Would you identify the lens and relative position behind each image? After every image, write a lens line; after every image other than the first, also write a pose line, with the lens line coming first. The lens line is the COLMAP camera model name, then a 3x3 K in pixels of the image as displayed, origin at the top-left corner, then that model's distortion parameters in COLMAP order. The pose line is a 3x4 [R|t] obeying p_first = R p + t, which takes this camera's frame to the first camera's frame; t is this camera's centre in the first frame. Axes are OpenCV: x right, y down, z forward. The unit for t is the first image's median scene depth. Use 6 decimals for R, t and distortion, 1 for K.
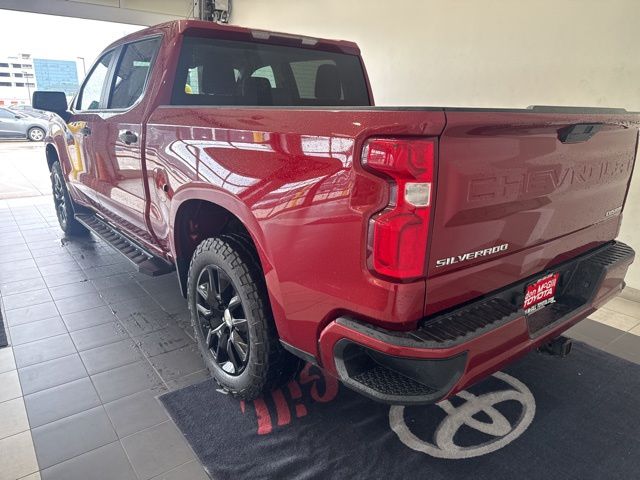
lens RADIAL K [[453.5, 0, 320.0], [0, 453.5, 240.0], [0, 0, 1]] dist [-0.001430, 0.000470]
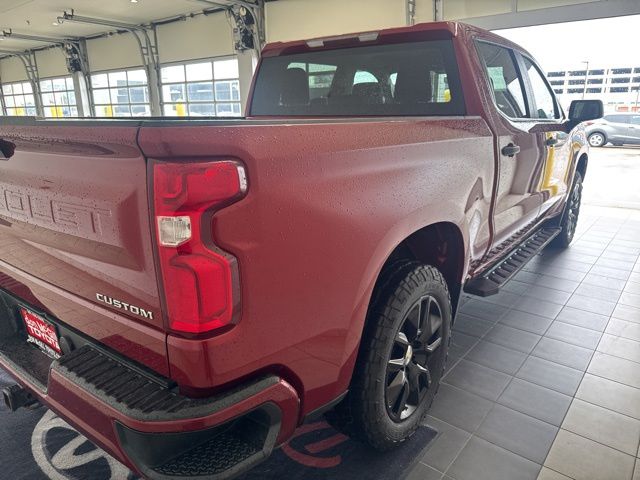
lens RADIAL K [[453.5, 0, 320.0], [0, 453.5, 240.0], [0, 0, 1]] dist [-0.001430, 0.000470]
pose [[0.215729, 0.252193, -0.943324, 0.764746], [-0.261295, 0.945750, 0.193086, -0.199409], [0.940843, 0.204831, 0.269922, 0.692290]]
